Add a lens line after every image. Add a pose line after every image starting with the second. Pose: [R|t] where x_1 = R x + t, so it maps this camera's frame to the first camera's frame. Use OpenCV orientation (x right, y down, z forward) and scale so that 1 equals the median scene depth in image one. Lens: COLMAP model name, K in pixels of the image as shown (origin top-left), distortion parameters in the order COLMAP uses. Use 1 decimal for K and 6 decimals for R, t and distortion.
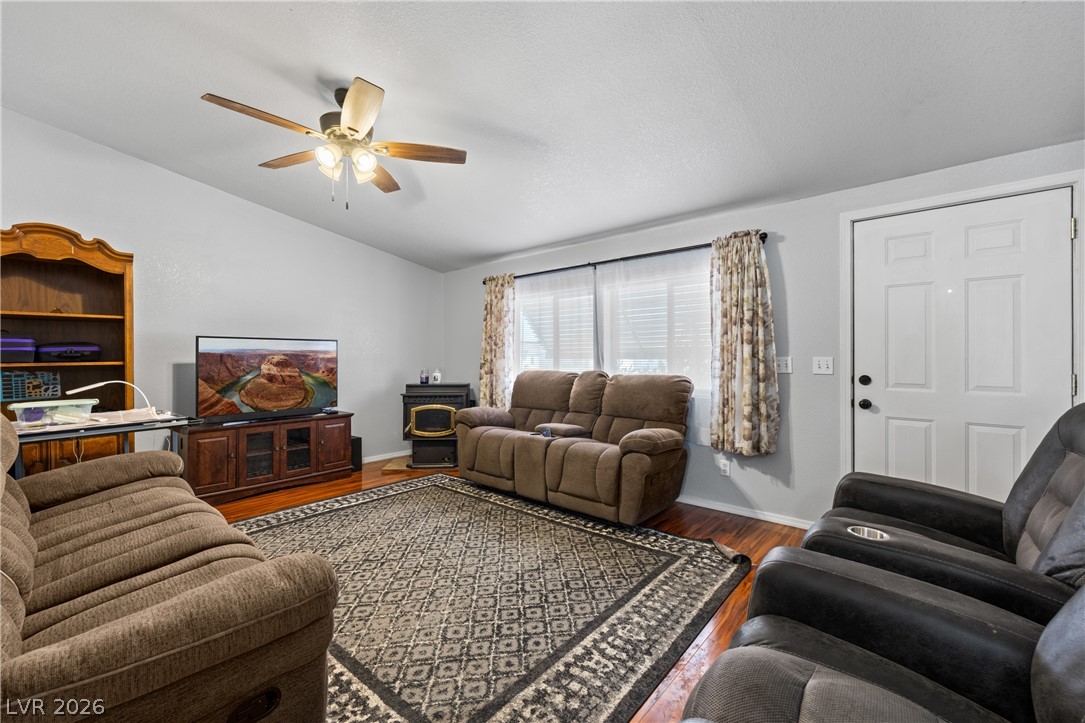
lens RADIAL K [[438.9, 0, 538.5], [0, 438.9, 356.8], [0, 0, 1]] dist [-0.001375, 0.000835]
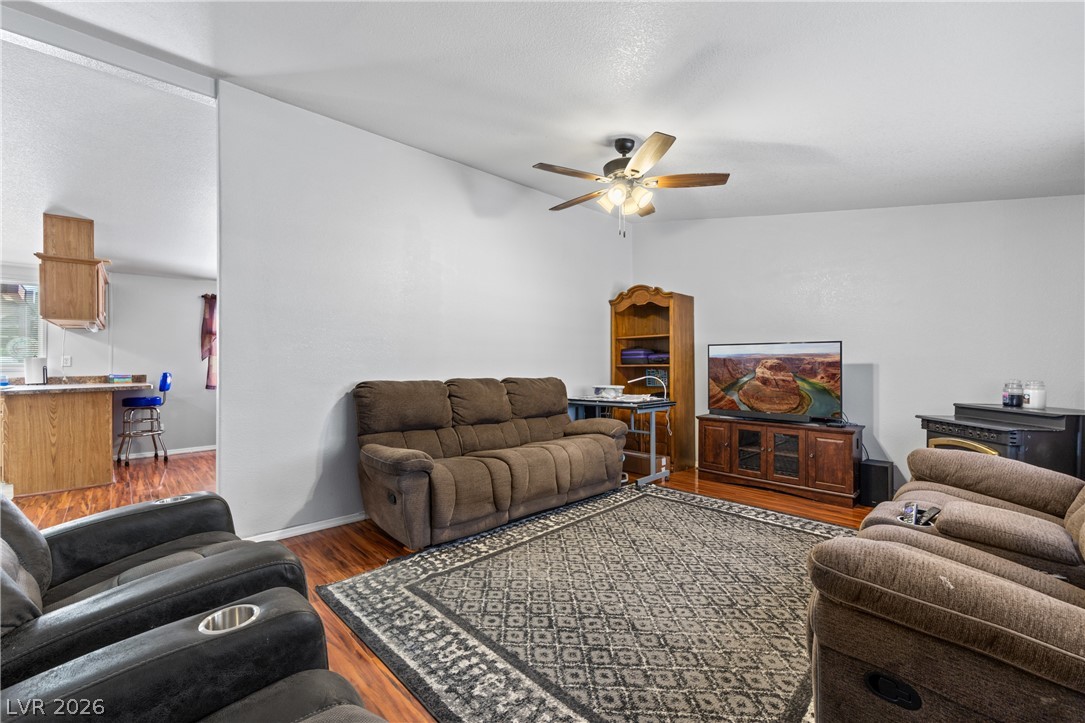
lens RADIAL K [[447.5, 0, 537.6], [0, 447.5, 360.6], [0, 0, 1]] dist [0.000049, 0.000330]
pose [[-0.085155, -0.002999, -0.996363, 0.617815], [0.001277, 0.999994, -0.003119, 0.002329], [0.996367, -0.001538, -0.085150, 0.675880]]
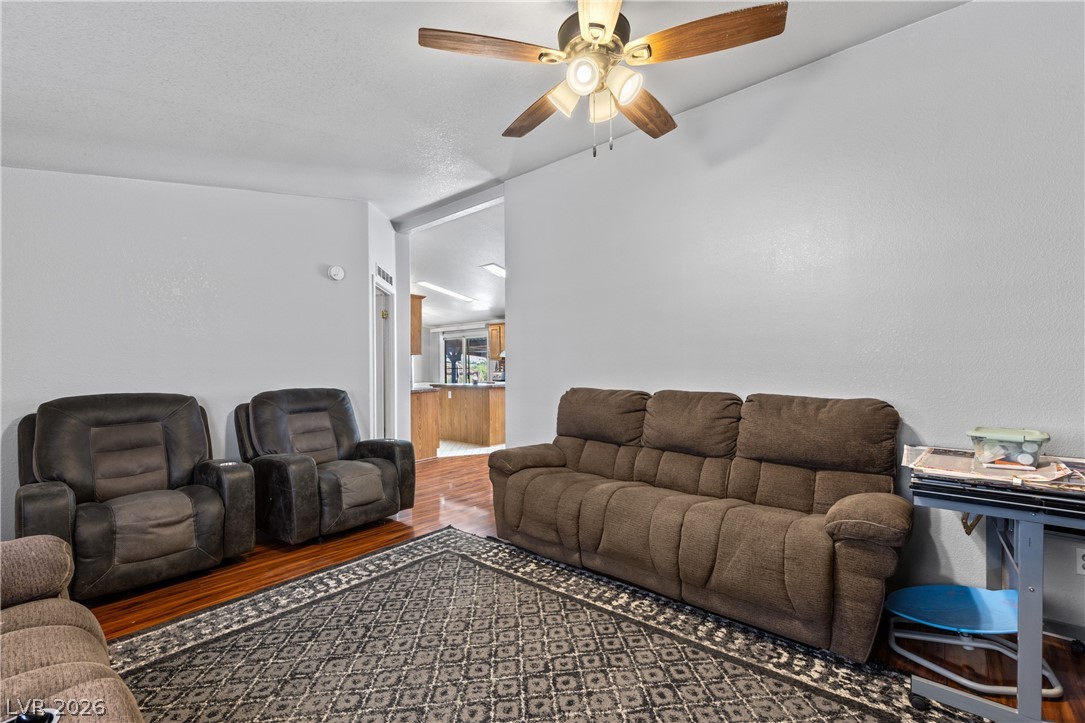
lens RADIAL K [[467.1, 0, 541.8], [0, 467.1, 369.3], [0, 0, 1]] dist [0.001988, -0.000077]
pose [[-0.999808, 0.007324, -0.018186, -0.263249], [0.007341, 0.999973, -0.000864, -0.002920], [0.018179, -0.000997, -0.999834, 1.360639]]
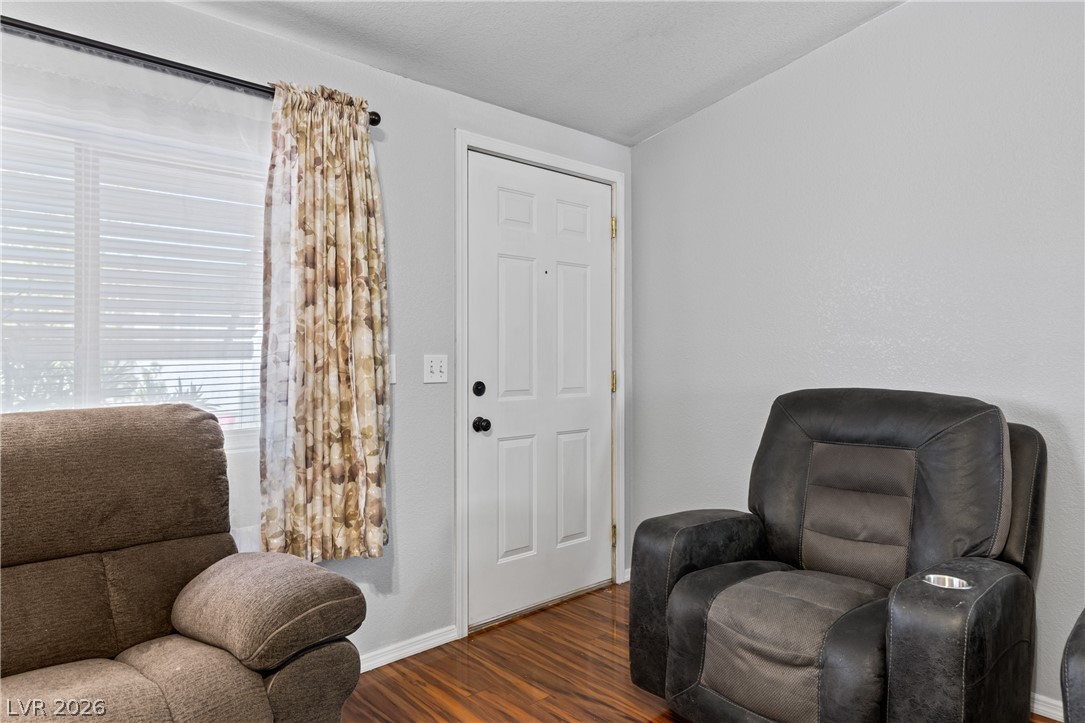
lens RADIAL K [[663.7, 0, 524.2], [0, 663.7, 348.4], [0, 0, 1]] dist [-0.002575, 0.007800]
pose [[0.124676, 0.005993, 0.992179, -0.225797], [-0.001086, 0.999982, -0.005903, -0.002242], [-0.992197, -0.000342, 0.124680, 0.703005]]
